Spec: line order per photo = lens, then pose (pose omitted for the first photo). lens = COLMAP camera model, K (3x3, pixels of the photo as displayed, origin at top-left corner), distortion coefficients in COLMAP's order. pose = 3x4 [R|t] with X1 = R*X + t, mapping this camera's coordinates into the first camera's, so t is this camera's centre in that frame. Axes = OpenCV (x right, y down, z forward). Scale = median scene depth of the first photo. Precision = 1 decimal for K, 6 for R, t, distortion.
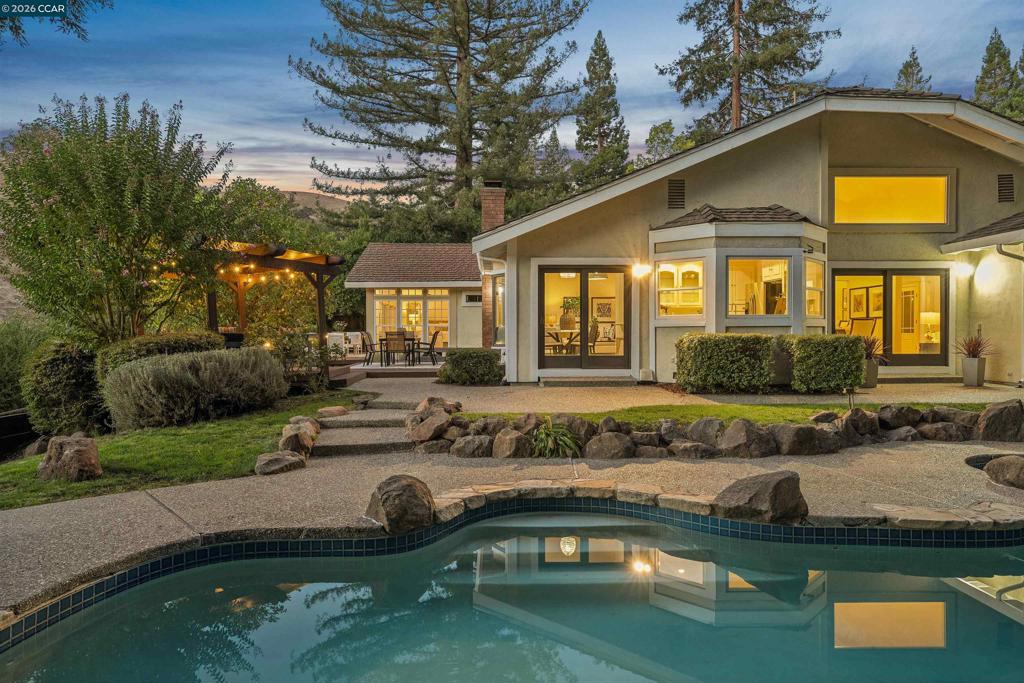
lens RADIAL K [[642.4, 0, 512.0], [0, 642.4, 341.5], [0, 0, 1]] dist [0.021688, -0.000992]
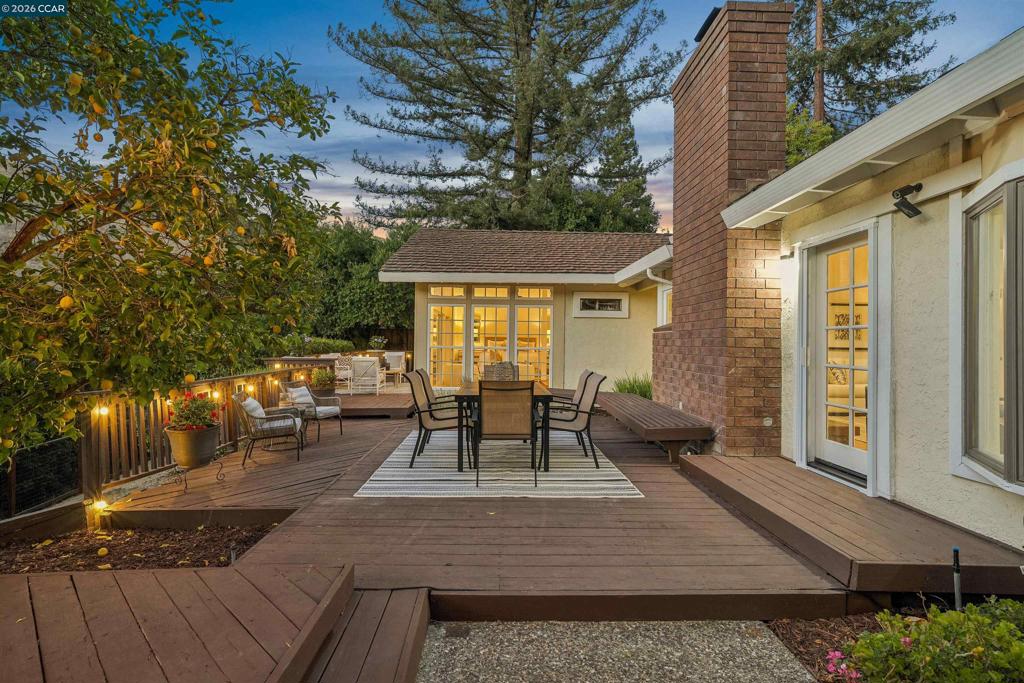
lens RADIAL K [[486.9, 0, 518.7], [0, 486.9, 335.8], [0, 0, 1]] dist [0.000185, 0.000238]
pose [[0.999886, 0.015102, -0.000077, -0.232685], [-0.015098, 0.999481, -0.028471, -0.042448], [-0.000353, 0.028469, 0.999595, 0.985472]]
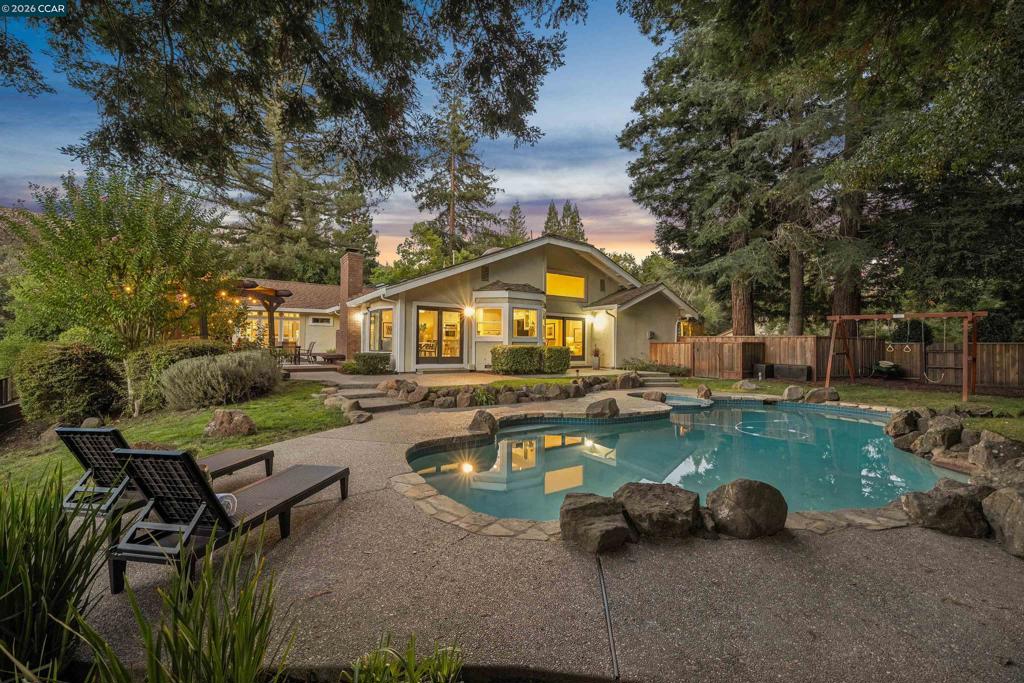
lens RADIAL K [[405.8, 0, 508.0], [0, 405.8, 340.0], [0, 0, 1]] dist [-0.001457, 0.000036]
pose [[0.850959, 0.018354, 0.524911, -0.323129], [-0.004479, 0.999606, -0.027691, 0.005576], [-0.525213, 0.021213, 0.850707, -0.075791]]
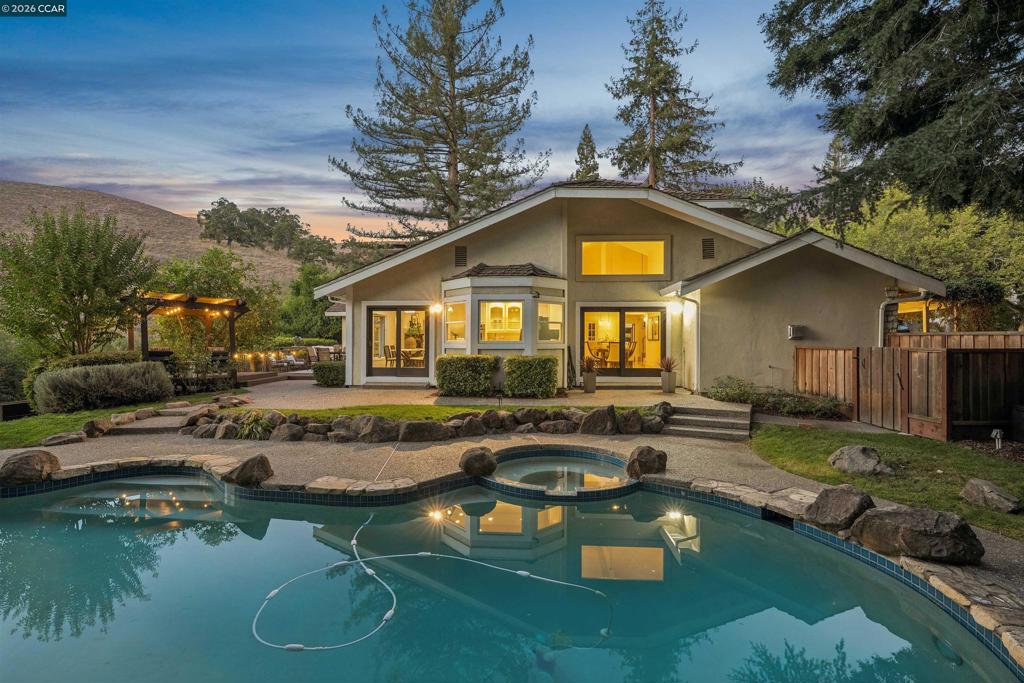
lens RADIAL K [[467.7, 0, 508.3], [0, 467.7, 342.6], [0, 0, 1]] dist [-0.000683, 0.000472]
pose [[0.994819, 0.004421, -0.101567, 0.463428], [-0.005508, 0.999931, -0.010421, -0.024978], [0.101513, 0.010926, 0.994774, -0.028780]]
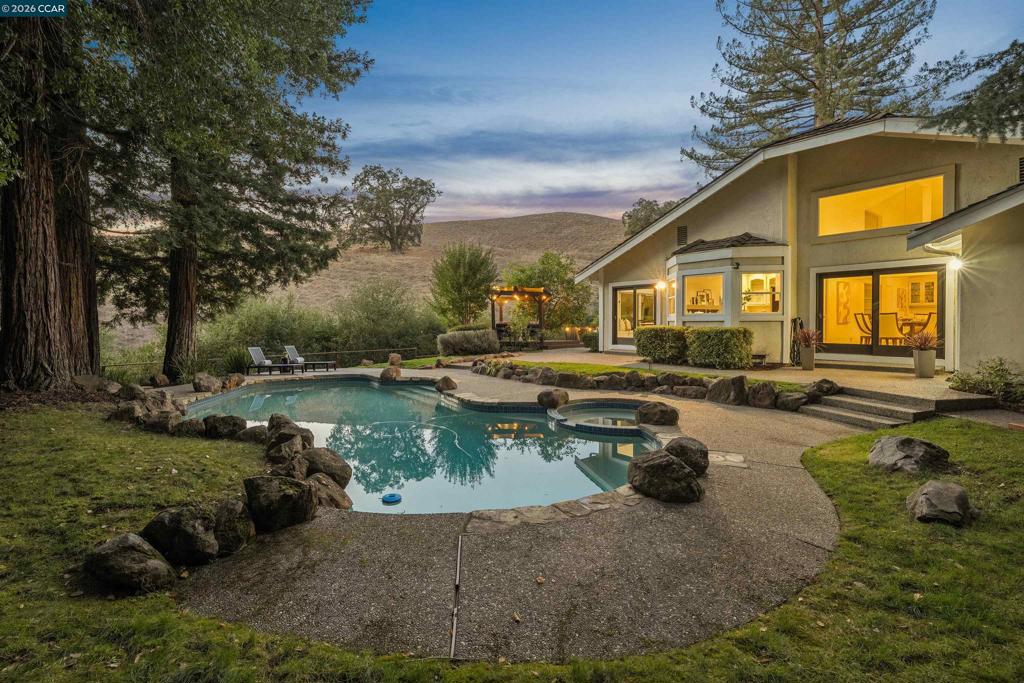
lens RADIAL K [[457.9, 0, 513.8], [0, 457.9, 328.2], [0, 0, 1]] dist [-0.001383, 0.000058]
pose [[0.584196, 0.011706, -0.811528, 0.907540], [-0.008638, 0.999929, 0.008206, -0.011223], [0.811567, 0.002216, 0.584255, 0.024657]]
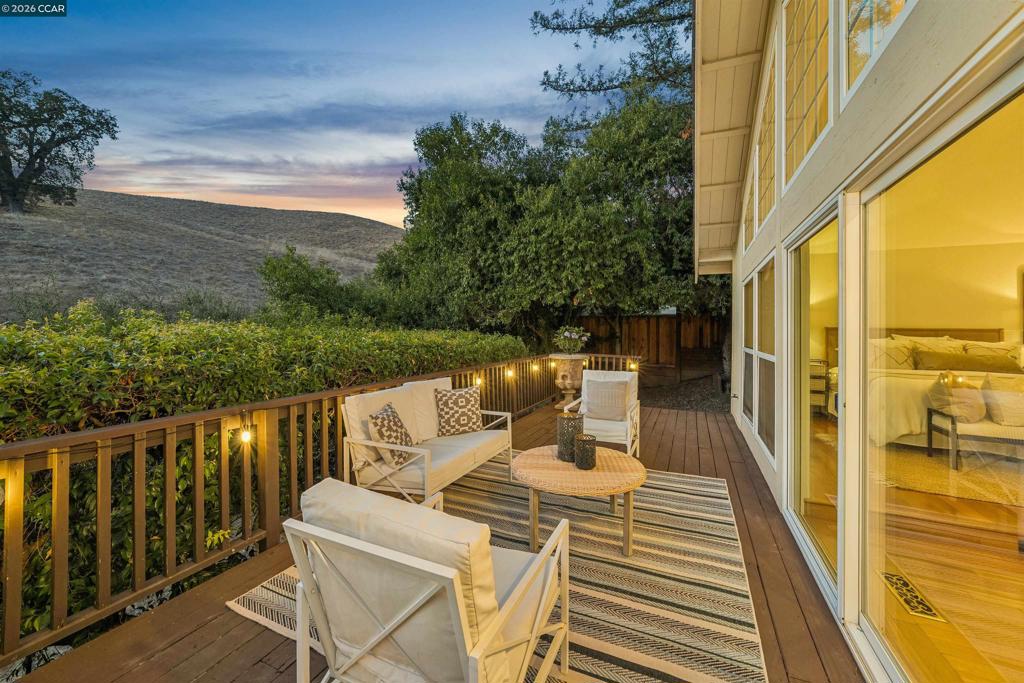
lens RADIAL K [[402.3, 0, 515.2], [0, 402.3, 325.3], [0, 0, 1]] dist [-0.001089, 0.000380]
pose [[0.898744, 0.008060, -0.438399, -0.459432], [-0.020361, 0.999520, -0.023366, -0.062334], [0.438000, 0.029927, 0.898477, 1.841031]]
